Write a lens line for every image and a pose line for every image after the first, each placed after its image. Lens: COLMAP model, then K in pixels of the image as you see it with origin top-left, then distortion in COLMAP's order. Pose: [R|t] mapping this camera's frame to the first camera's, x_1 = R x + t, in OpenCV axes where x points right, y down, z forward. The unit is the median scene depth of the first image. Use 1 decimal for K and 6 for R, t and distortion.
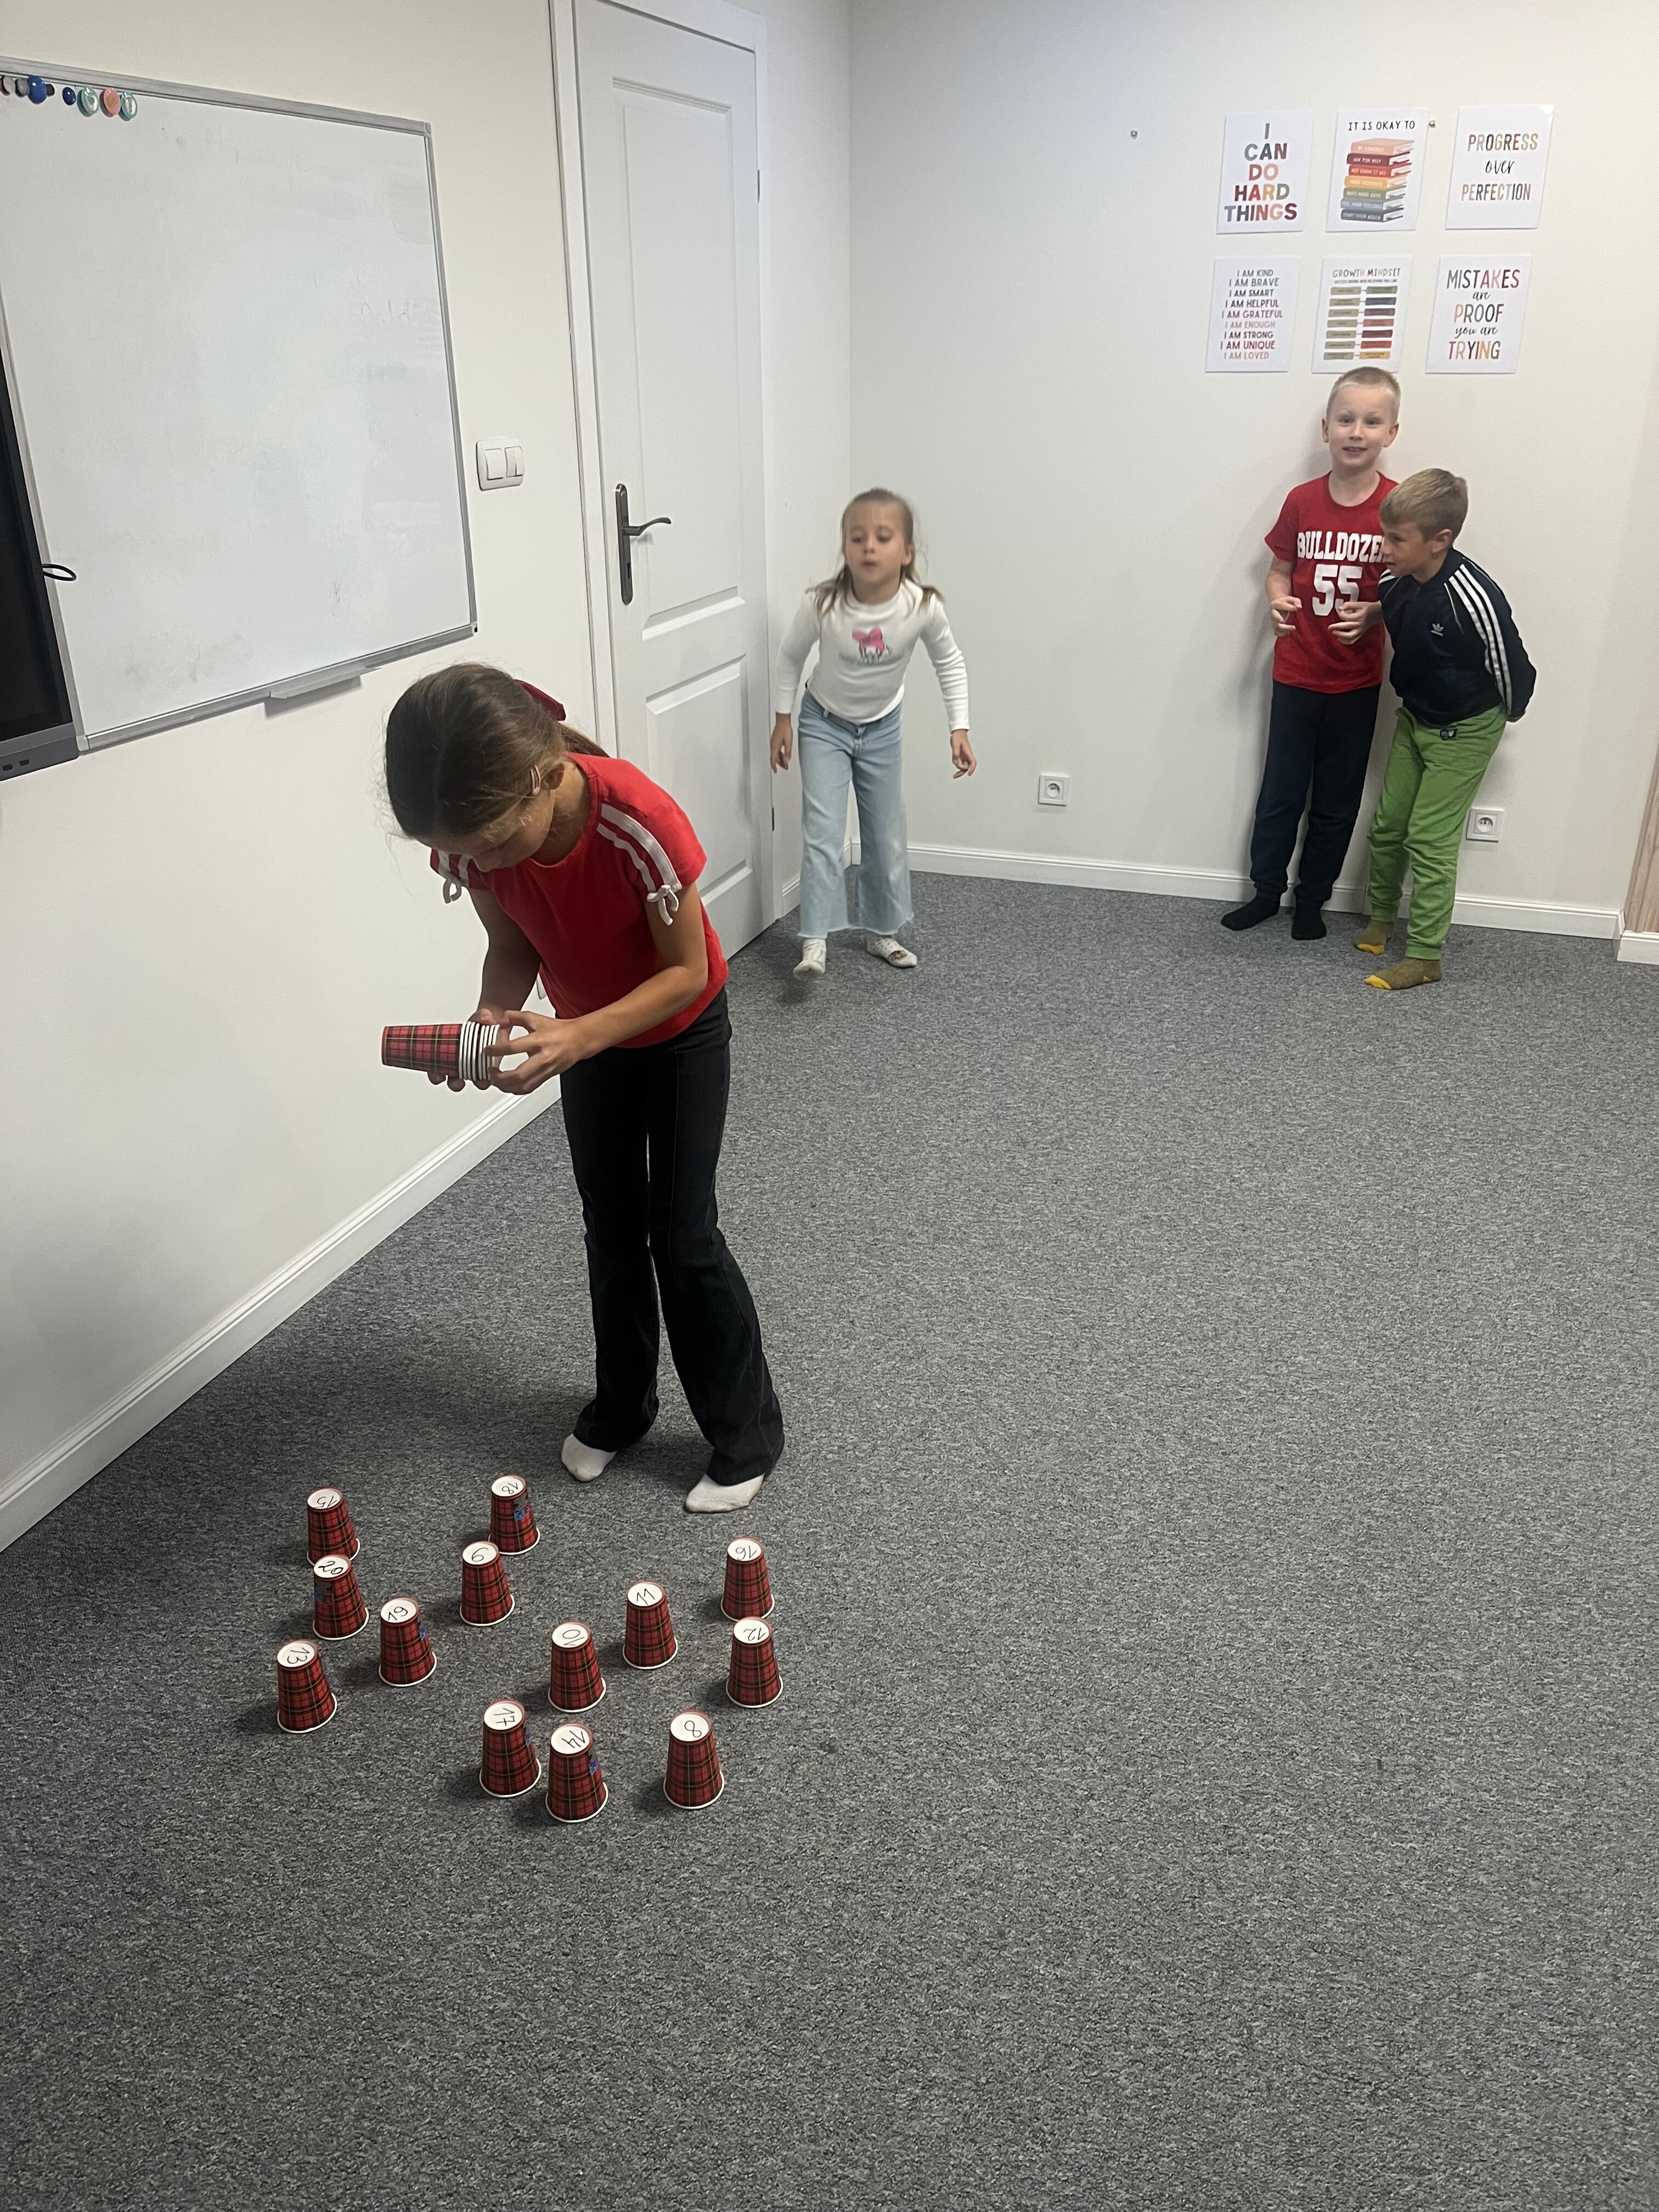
lens RADIAL K [[1717.0, 0, 820.9], [0, 1717.0, 1105.5], [0, 0, 1]] dist [0.062207, -0.098269]
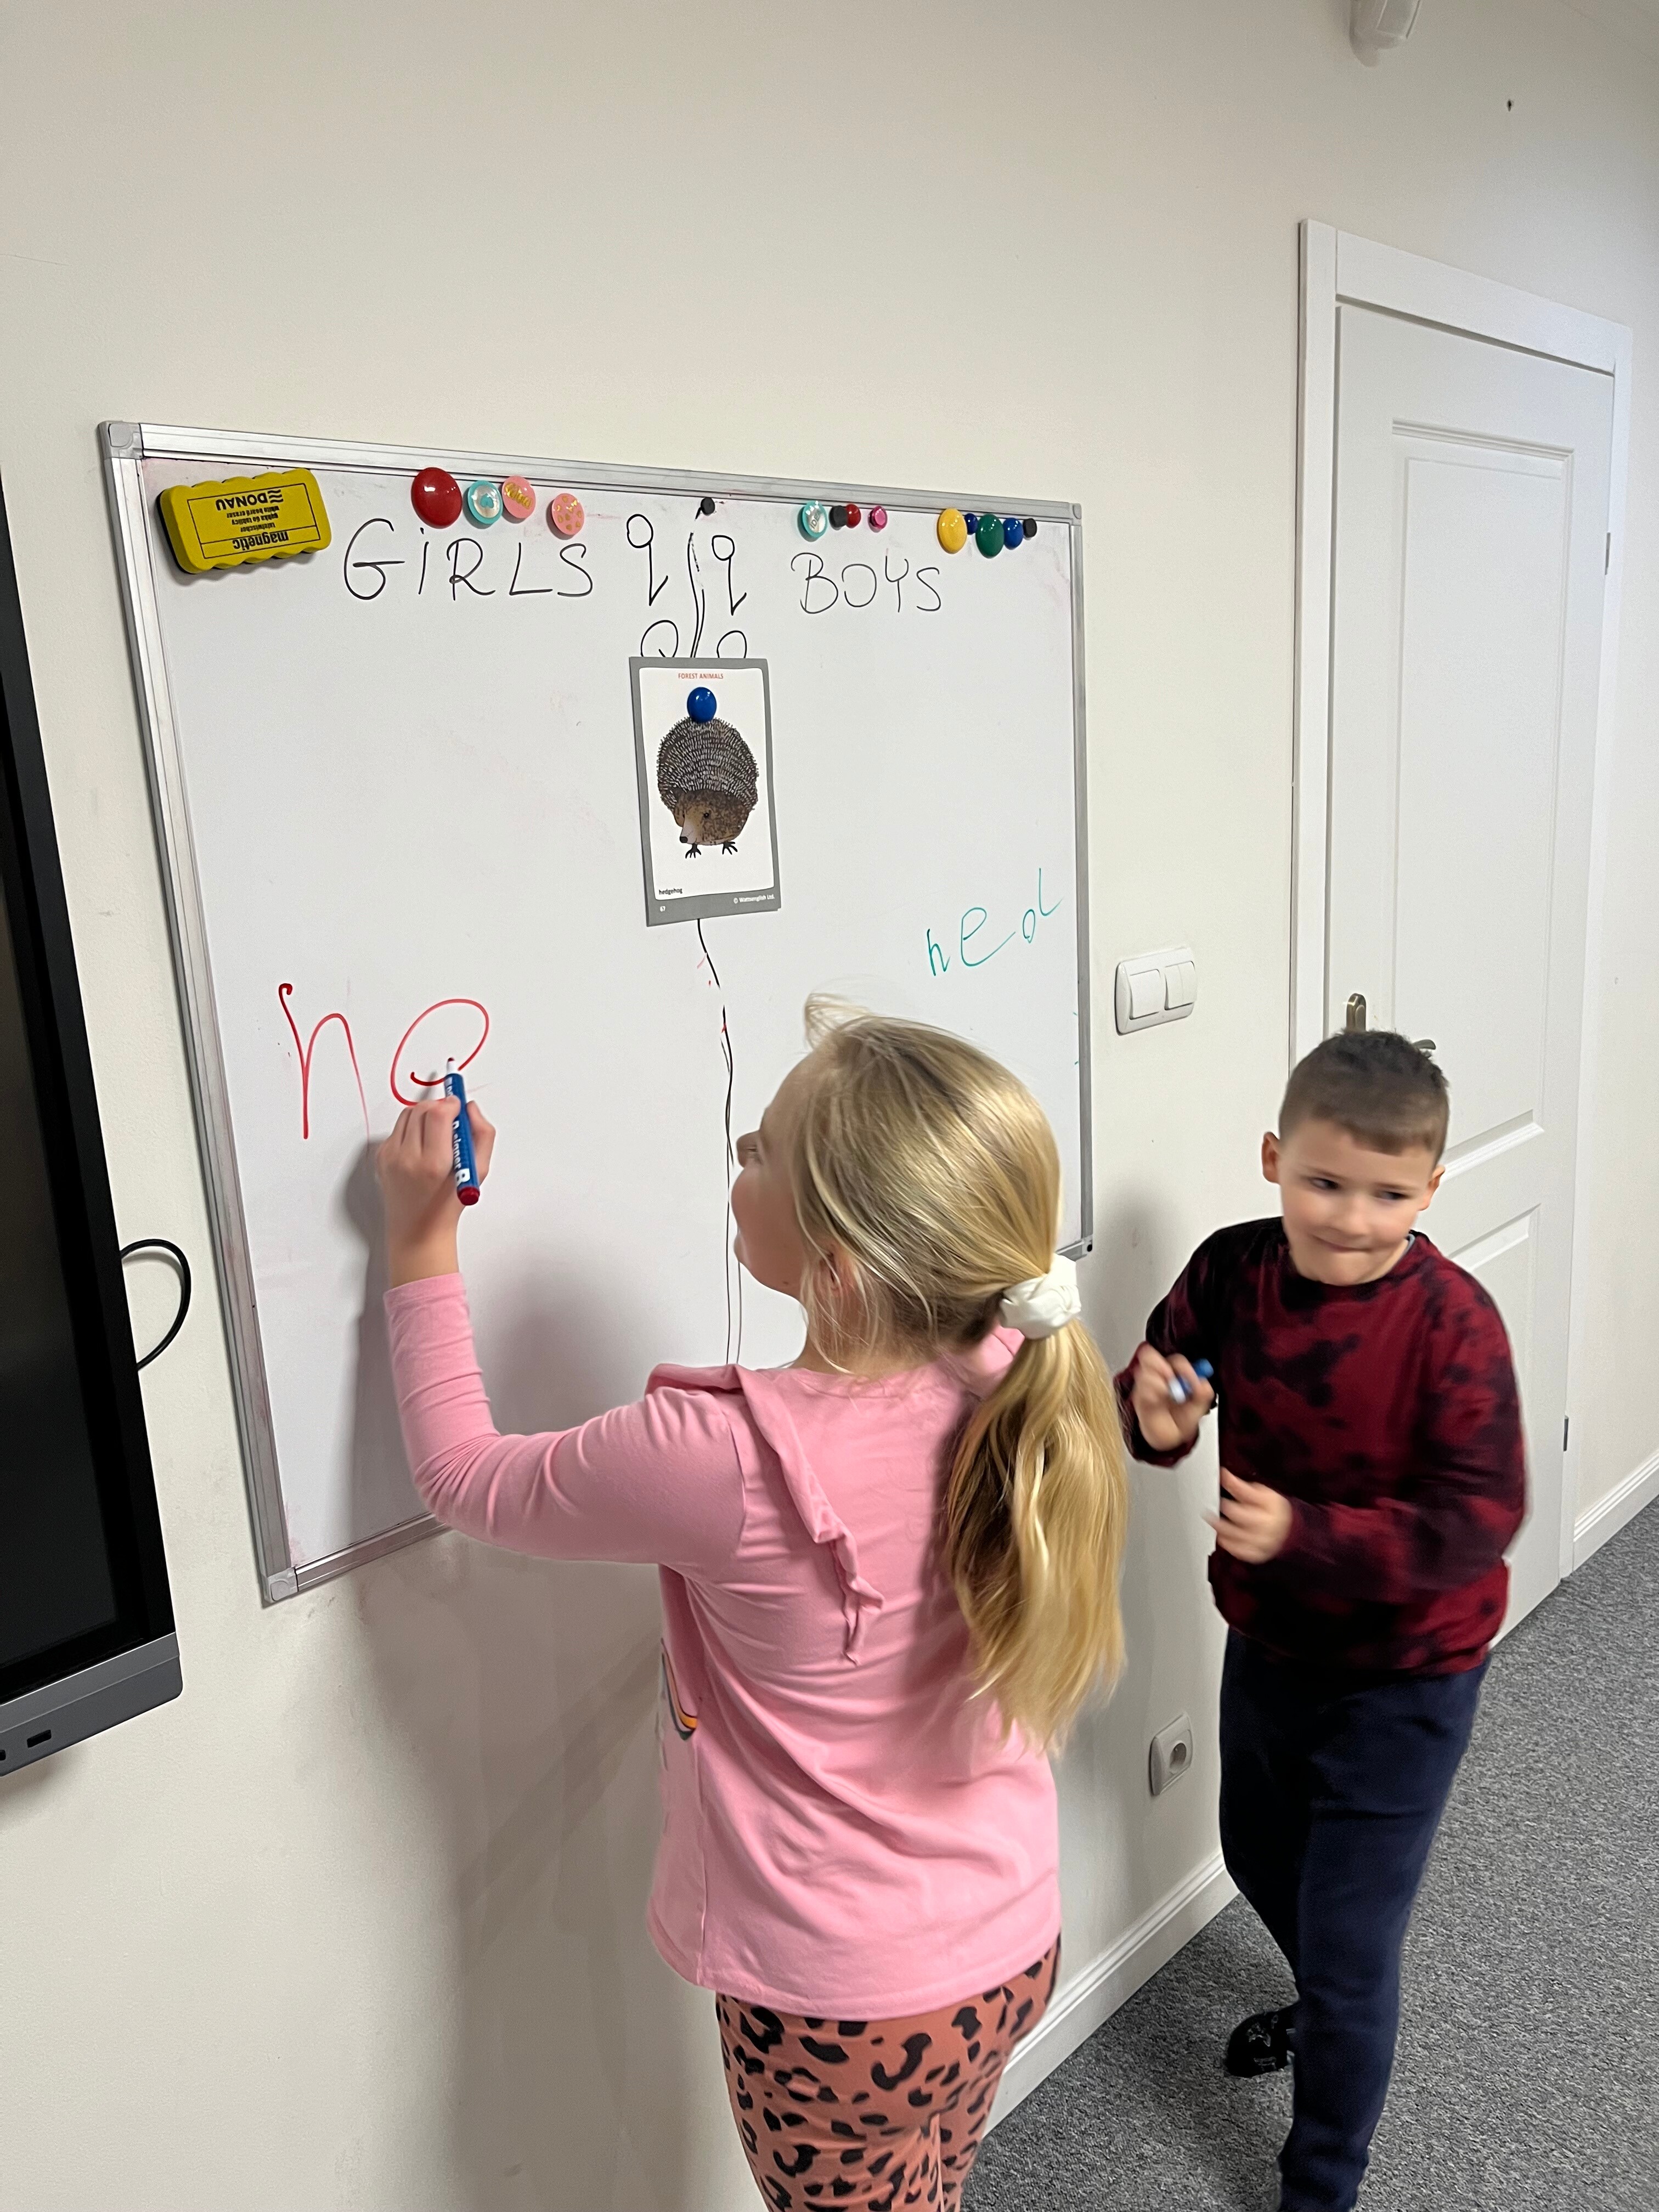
lens RADIAL K [[1717.0, 0, 829.9], [0, 1717.0, 1100.2], [0, 0, 1]] dist [0.062207, -0.098269]
pose [[0.914200, 0.053709, -0.401688, -0.035590], [-0.129770, 0.977786, -0.164605, -0.195541], [0.383924, 0.202609, 0.900862, 0.361992]]
